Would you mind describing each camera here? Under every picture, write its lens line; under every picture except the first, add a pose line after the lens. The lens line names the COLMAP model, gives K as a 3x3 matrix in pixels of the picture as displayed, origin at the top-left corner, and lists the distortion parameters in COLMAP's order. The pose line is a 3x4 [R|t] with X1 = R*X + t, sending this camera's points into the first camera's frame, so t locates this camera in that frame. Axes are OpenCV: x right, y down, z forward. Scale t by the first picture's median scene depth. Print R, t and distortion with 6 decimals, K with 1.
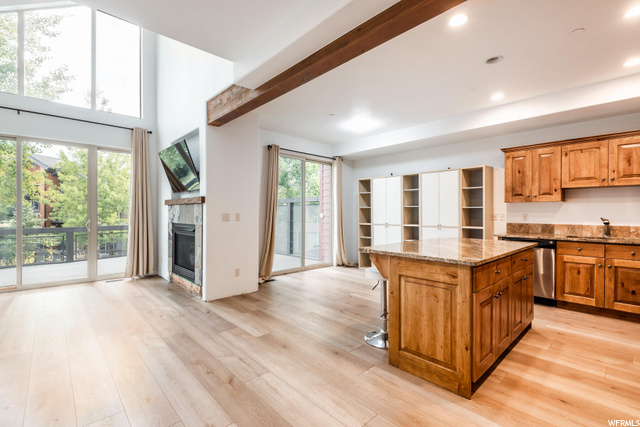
lens RADIAL K [[294.5, 0, 320.0], [0, 294.5, 213.5], [0, 0, 1]] dist [0.002632, -0.000854]
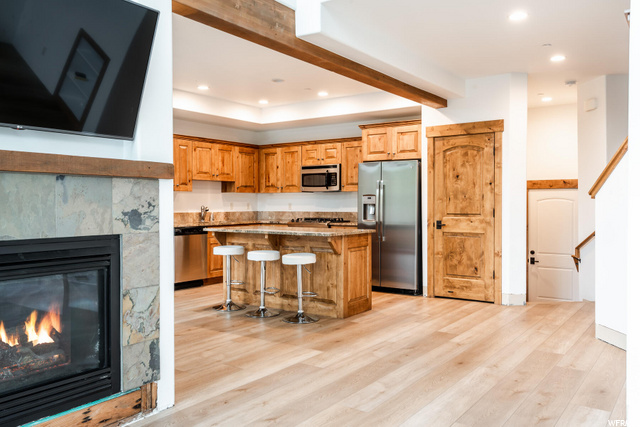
lens RADIAL K [[520.6, 0, 322.6], [0, 520.6, 207.6], [0, 0, 1]] dist [0.000323, 0.001596]
pose [[-0.211699, -0.012582, 0.977254, -1.262233], [0.002408, 0.999907, 0.013396, -0.006561], [-0.977332, 0.005189, -0.211649, 1.003655]]
